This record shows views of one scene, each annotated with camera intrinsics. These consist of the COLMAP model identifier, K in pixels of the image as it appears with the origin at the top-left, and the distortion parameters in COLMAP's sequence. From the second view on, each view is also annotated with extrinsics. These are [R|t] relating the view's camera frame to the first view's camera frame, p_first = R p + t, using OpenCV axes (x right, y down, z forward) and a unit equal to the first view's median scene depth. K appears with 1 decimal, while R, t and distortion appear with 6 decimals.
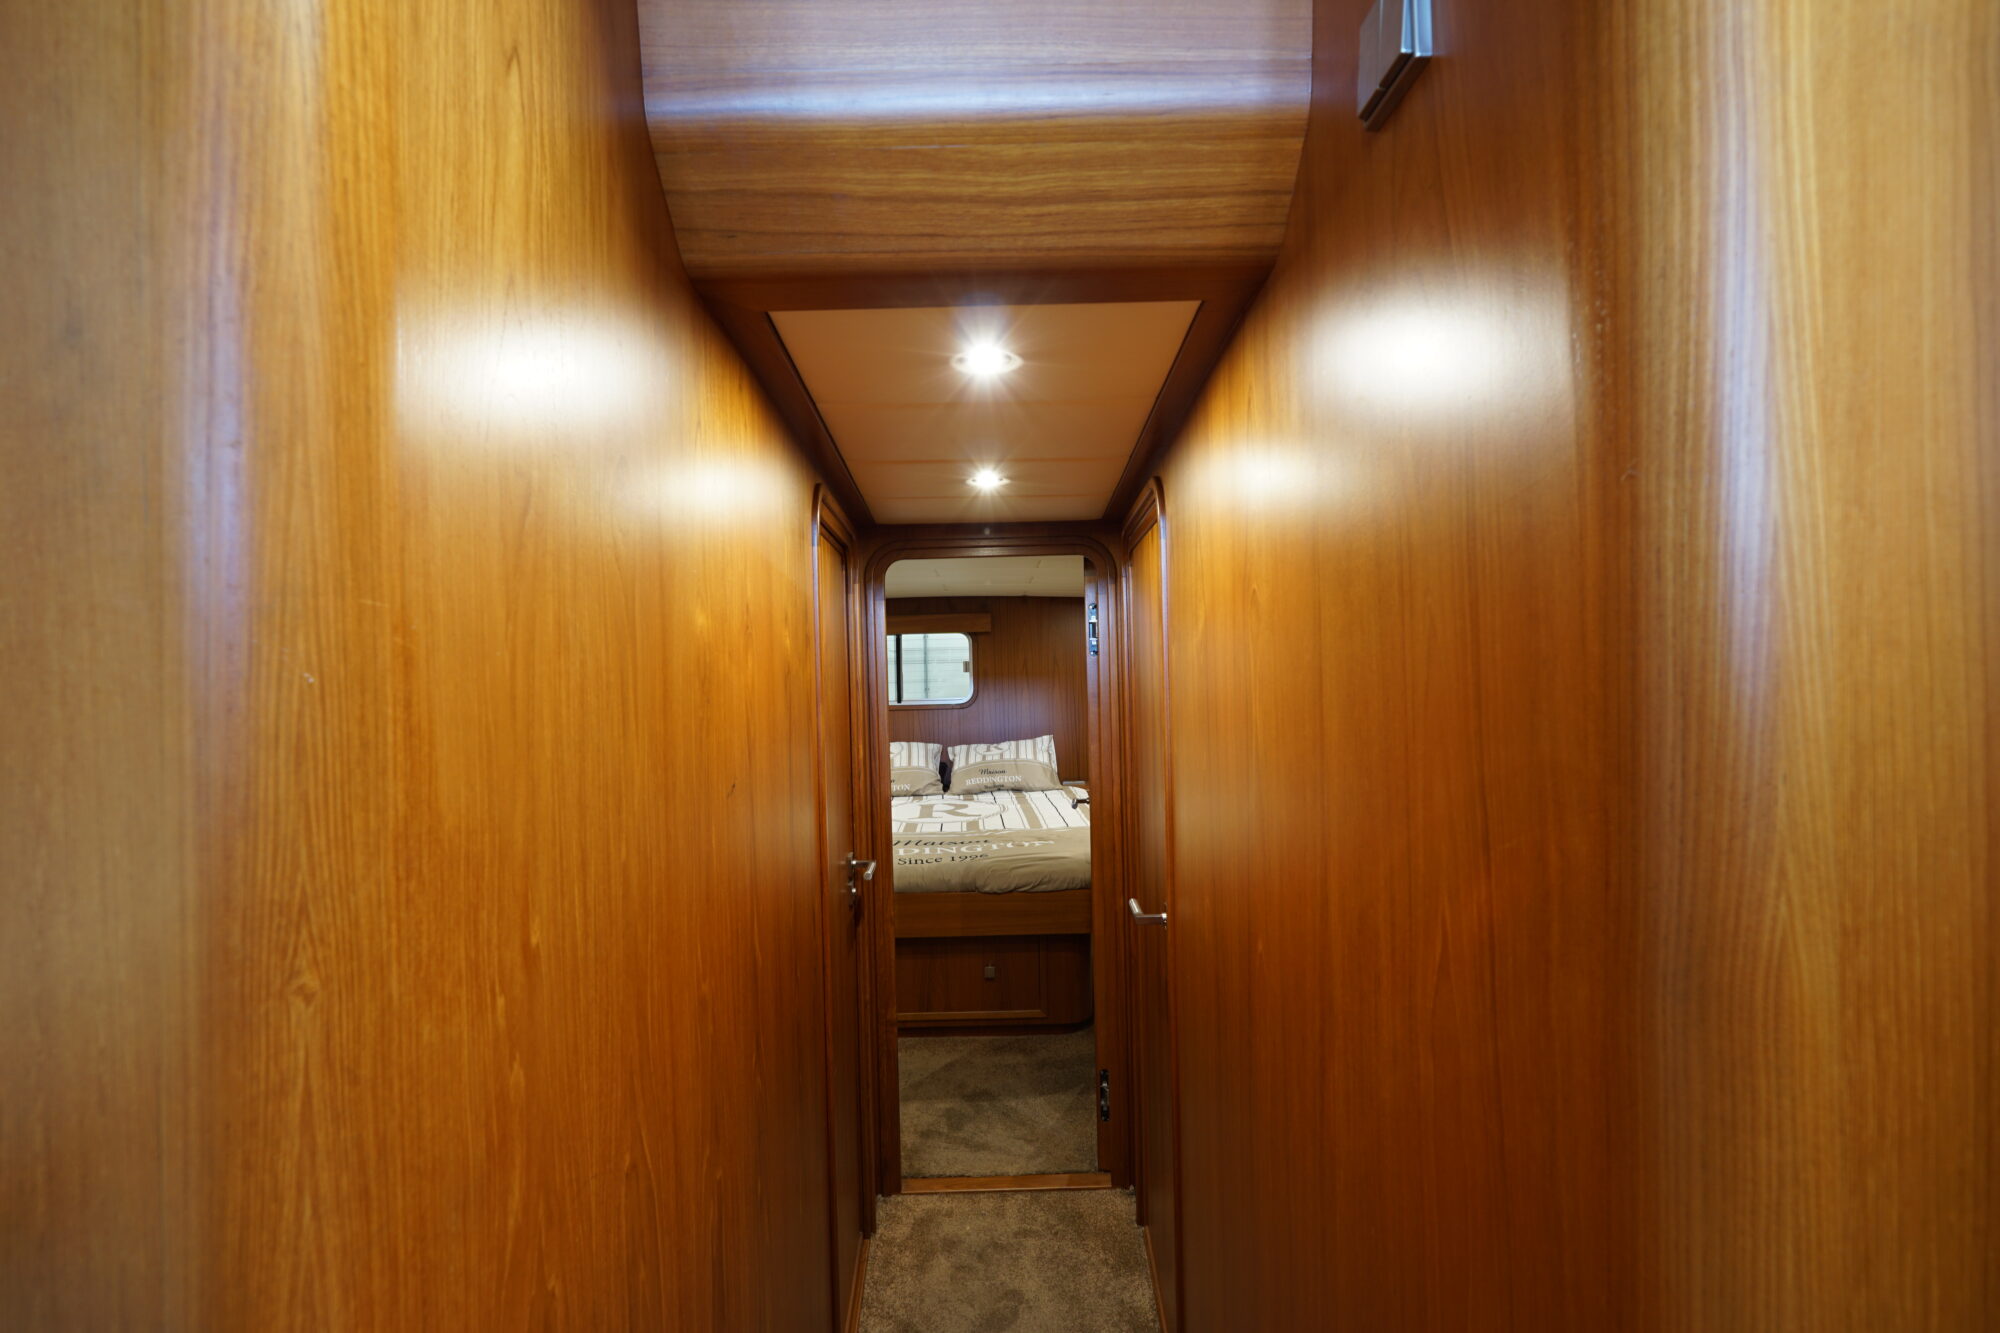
lens RADIAL K [[842.3, 0, 995.3], [0, 842.3, 668.3], [0, 0, 1]] dist [-0.017078, 0.006162]
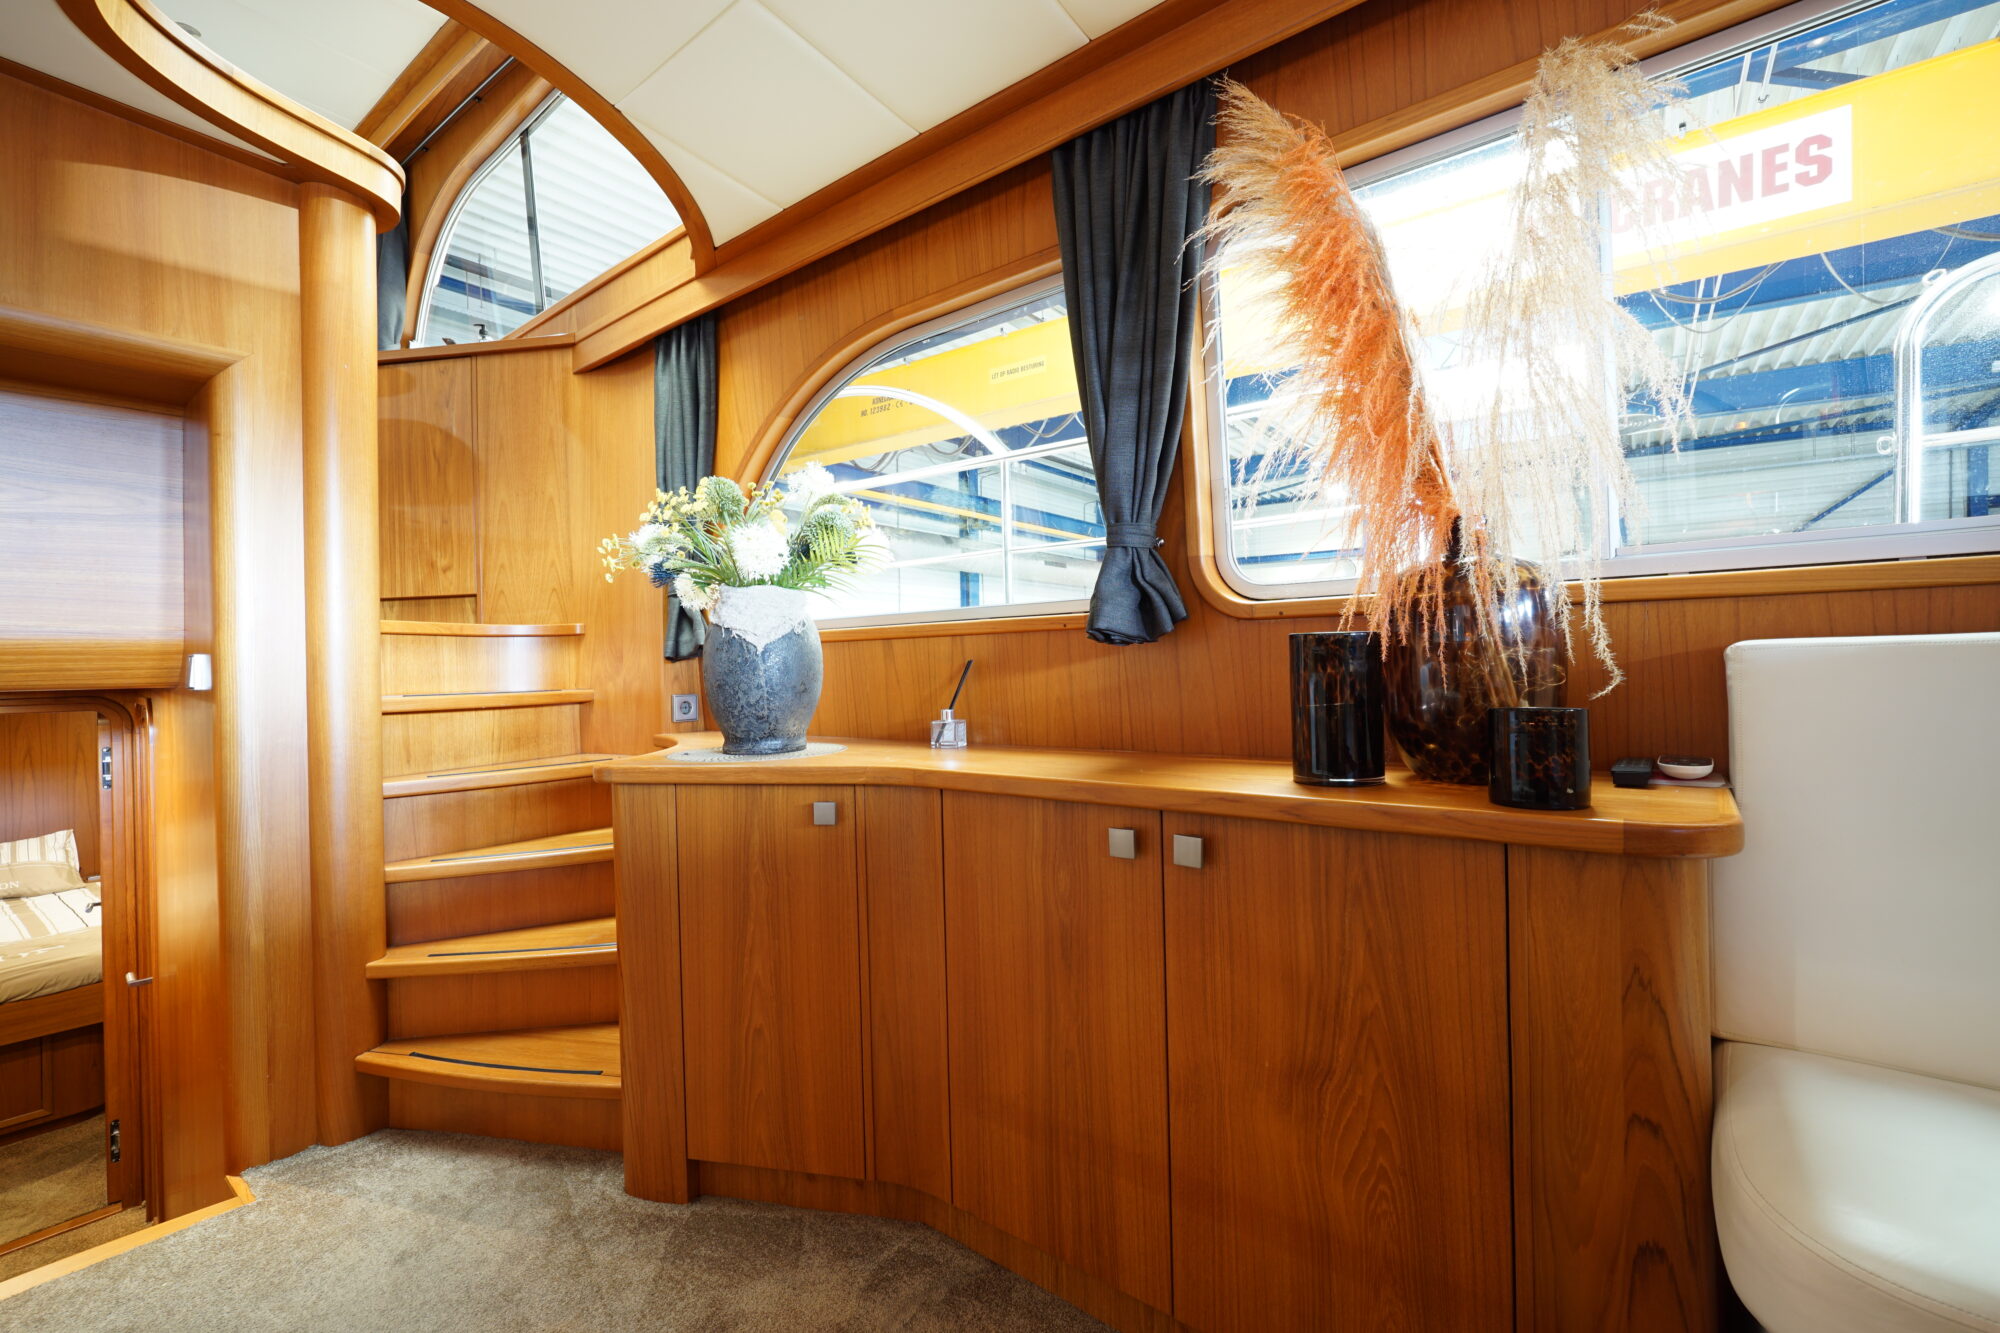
lens RADIAL K [[842.3, 0, 995.3], [0, 842.3, 668.3], [0, 0, 1]] dist [-0.017078, 0.006162]
pose [[0.628461, 0.009756, 0.777780, -0.013603], [0.006386, 0.999823, -0.017701, -0.128631], [-0.777815, 0.016091, 0.628287, -0.632327]]
